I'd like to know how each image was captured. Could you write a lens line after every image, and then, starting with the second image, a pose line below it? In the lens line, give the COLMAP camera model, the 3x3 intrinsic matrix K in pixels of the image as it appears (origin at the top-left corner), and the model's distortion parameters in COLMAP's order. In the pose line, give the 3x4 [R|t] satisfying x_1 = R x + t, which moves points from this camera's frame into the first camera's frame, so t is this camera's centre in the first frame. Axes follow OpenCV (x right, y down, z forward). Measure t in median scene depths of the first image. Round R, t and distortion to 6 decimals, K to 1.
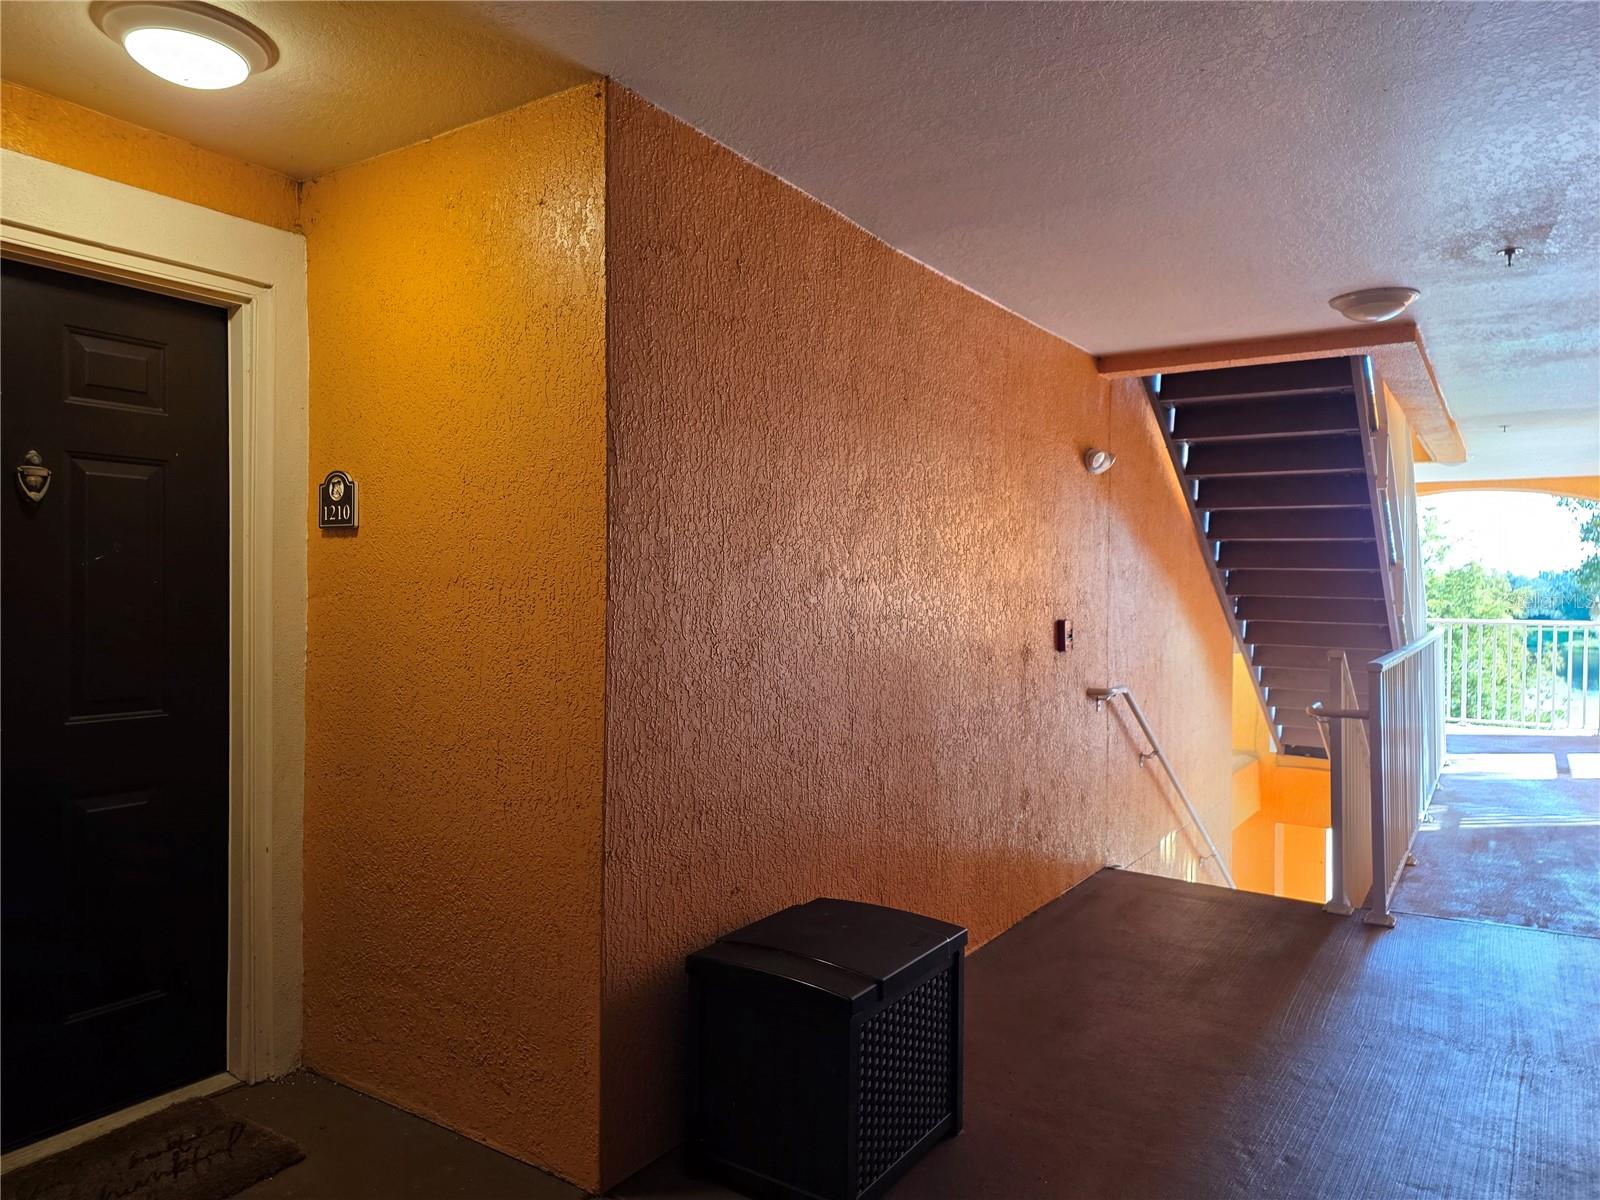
lens RADIAL K [[1054.4, 0, 800.0], [0, 1054.4, 600.0], [0, 0, 1]] dist [0.081489, -0.051644]
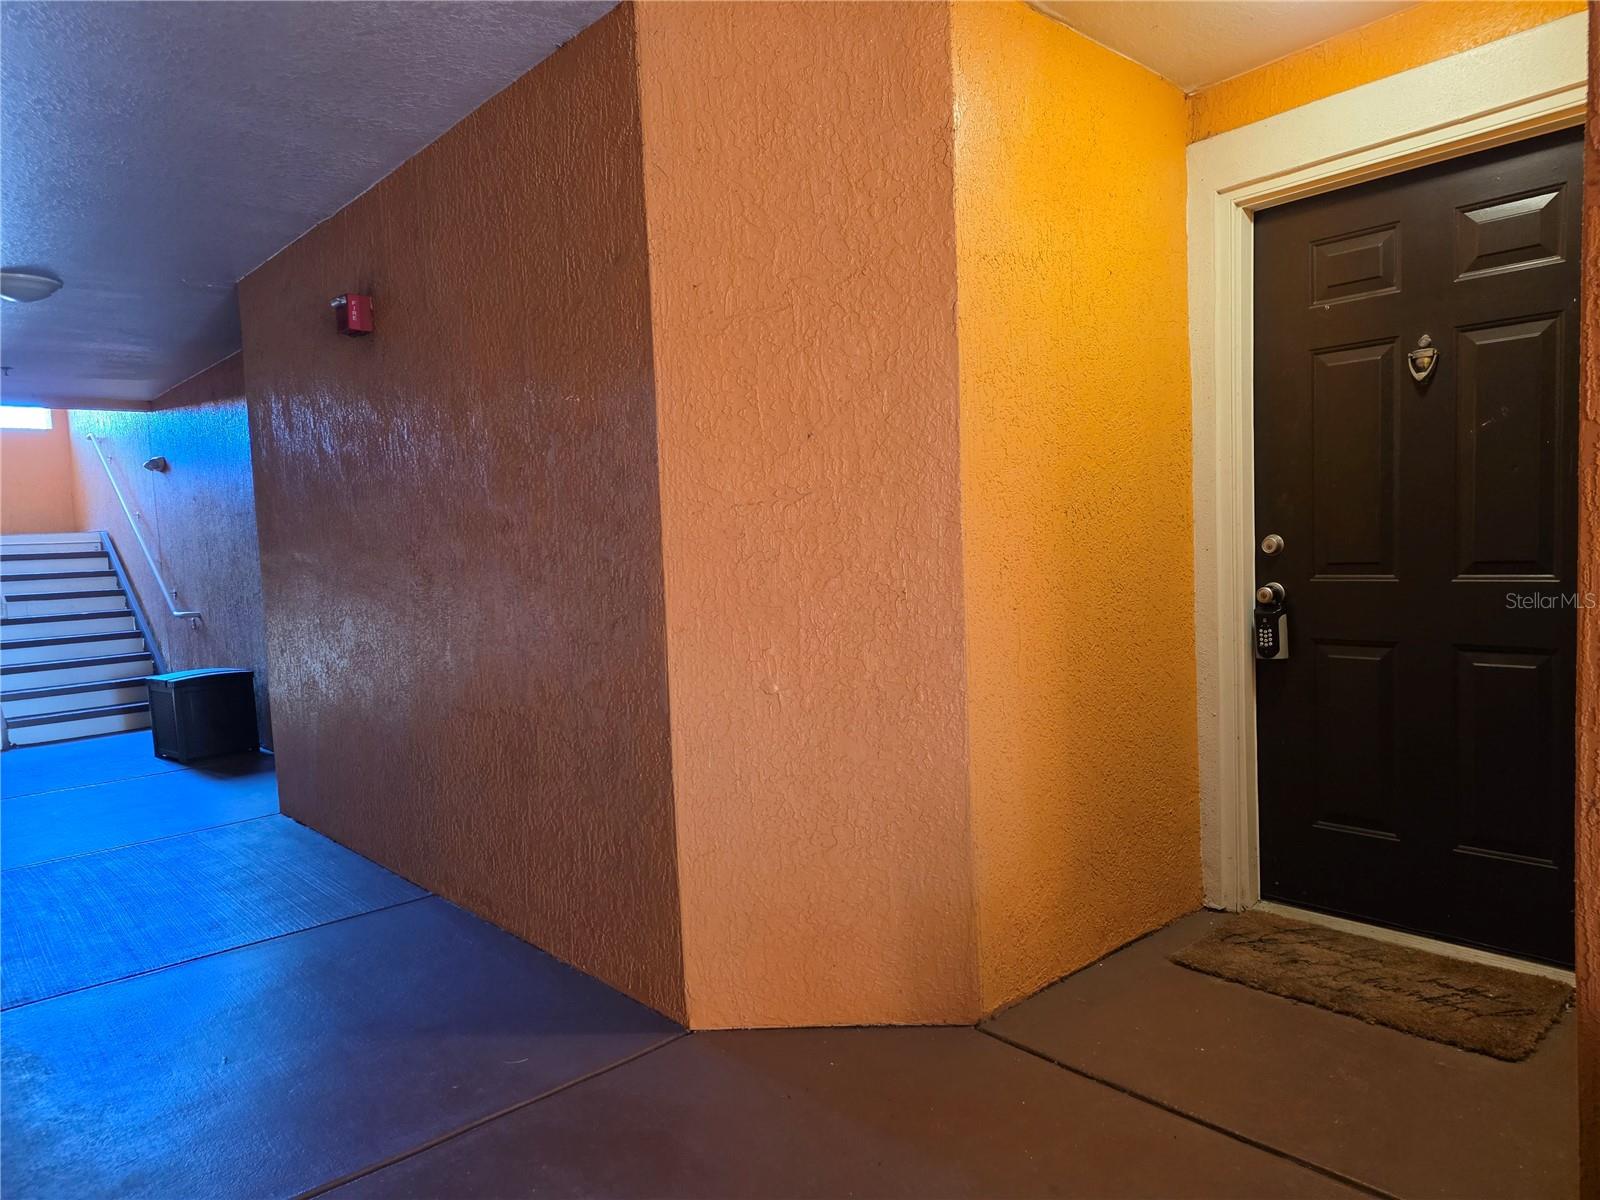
lens RADIAL K [[1054.4, 0, 800.0], [0, 1054.4, 600.0], [0, 0, 1]] dist [0.081489, -0.051644]
pose [[-0.249108, 0.065101, -0.966285, 0.554050], [0.032850, 0.997732, 0.058751, 0.049322], [0.967918, -0.017107, -0.250681, 0.647822]]
